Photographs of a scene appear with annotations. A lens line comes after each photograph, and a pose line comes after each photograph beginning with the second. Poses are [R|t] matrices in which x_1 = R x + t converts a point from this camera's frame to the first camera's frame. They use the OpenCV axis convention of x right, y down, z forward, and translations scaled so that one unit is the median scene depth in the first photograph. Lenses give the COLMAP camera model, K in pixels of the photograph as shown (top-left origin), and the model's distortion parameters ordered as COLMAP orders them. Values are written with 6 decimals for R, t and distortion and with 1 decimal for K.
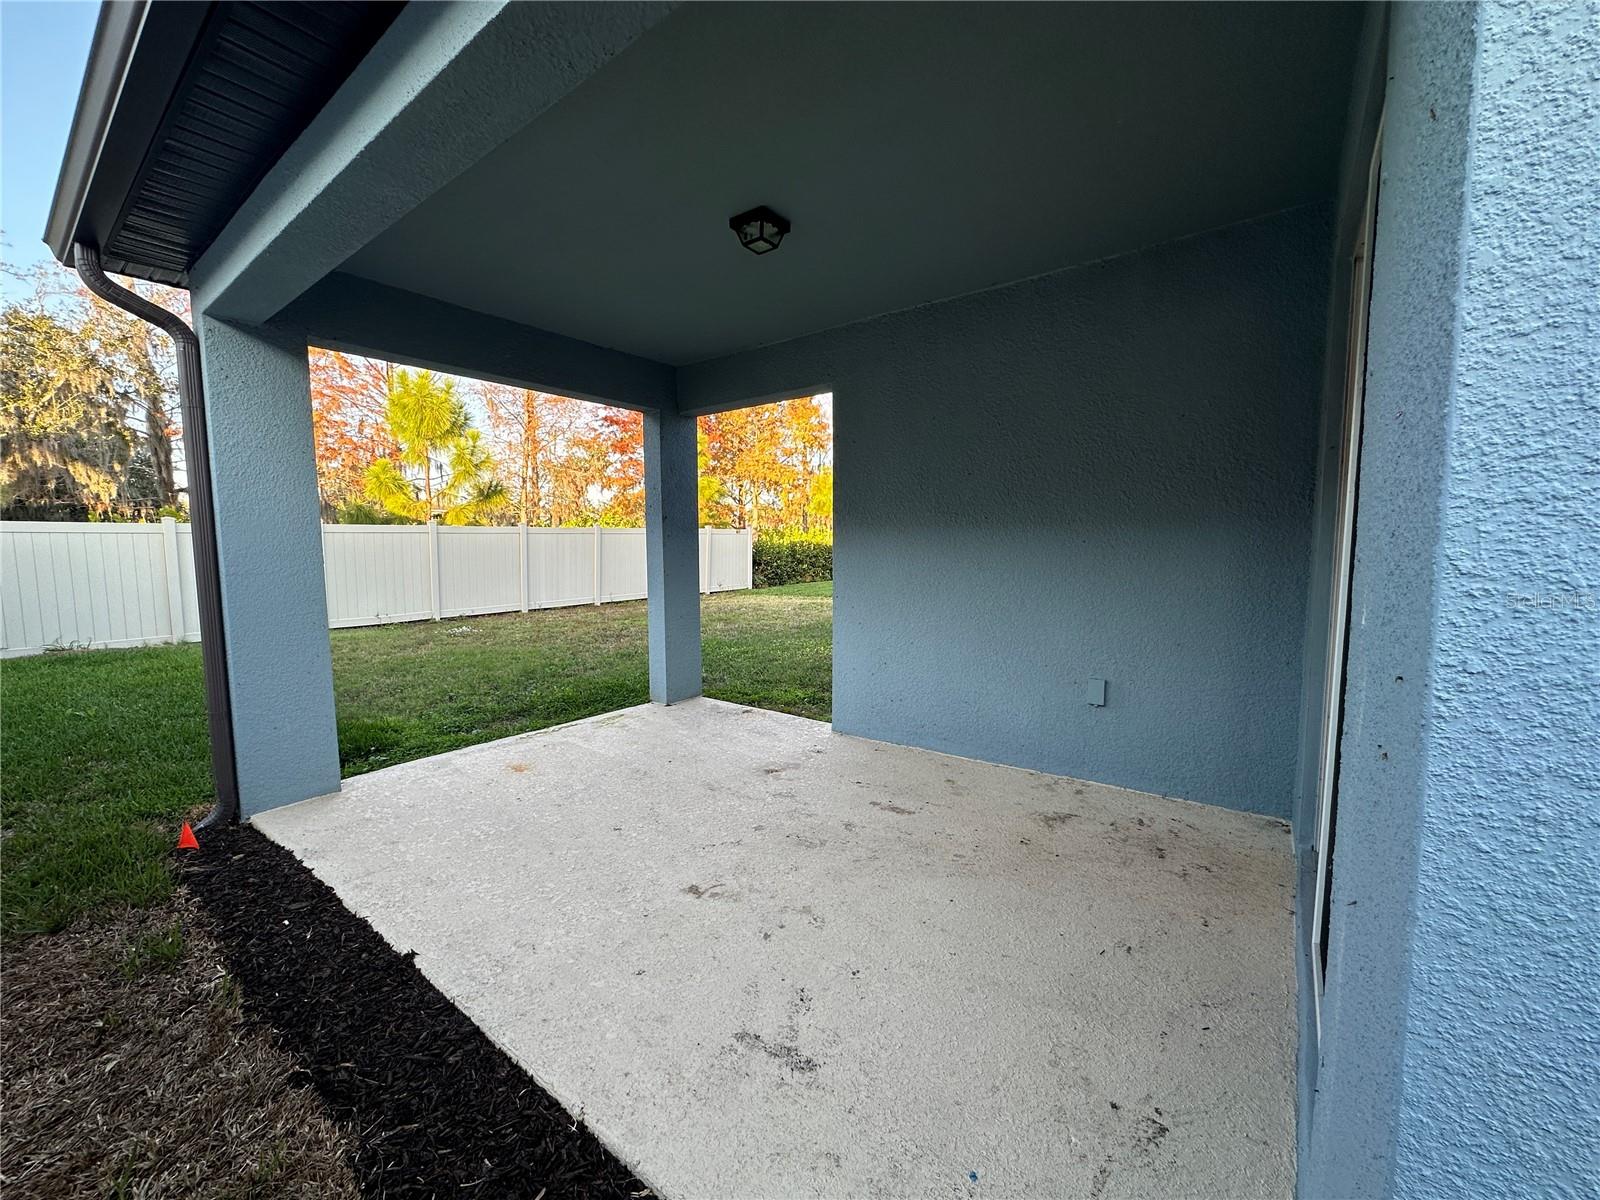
lens RADIAL K [[635.5, 0, 797.3], [0, 635.5, 598.5], [0, 0, 1]] dist [0.000109, 0.000133]
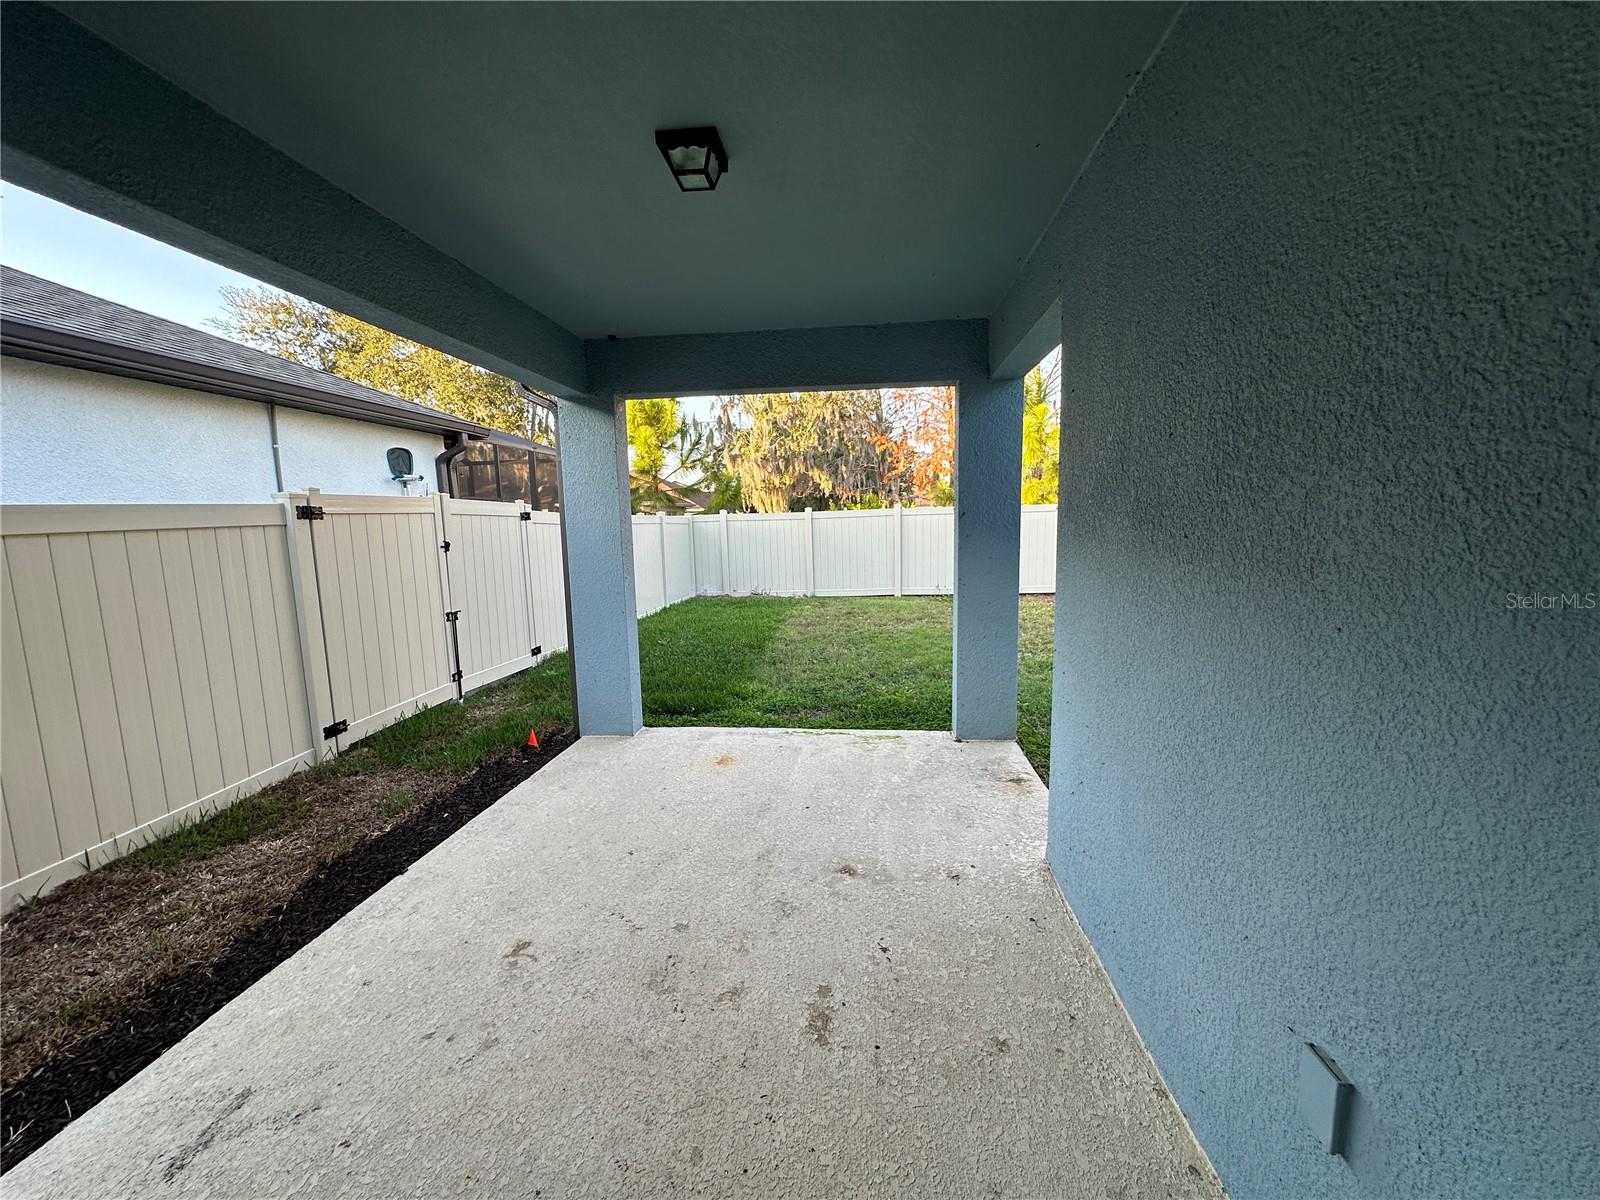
lens RADIAL K [[635.5, 0, 799.9], [0, 635.5, 600.7], [0, 0, 1]] dist [0.000109, 0.000133]
pose [[0.522961, 0.101976, -0.846234, 0.479601], [-0.050608, 0.994781, 0.088602, -0.098386], [0.850853, -0.003509, 0.525392, 0.504280]]
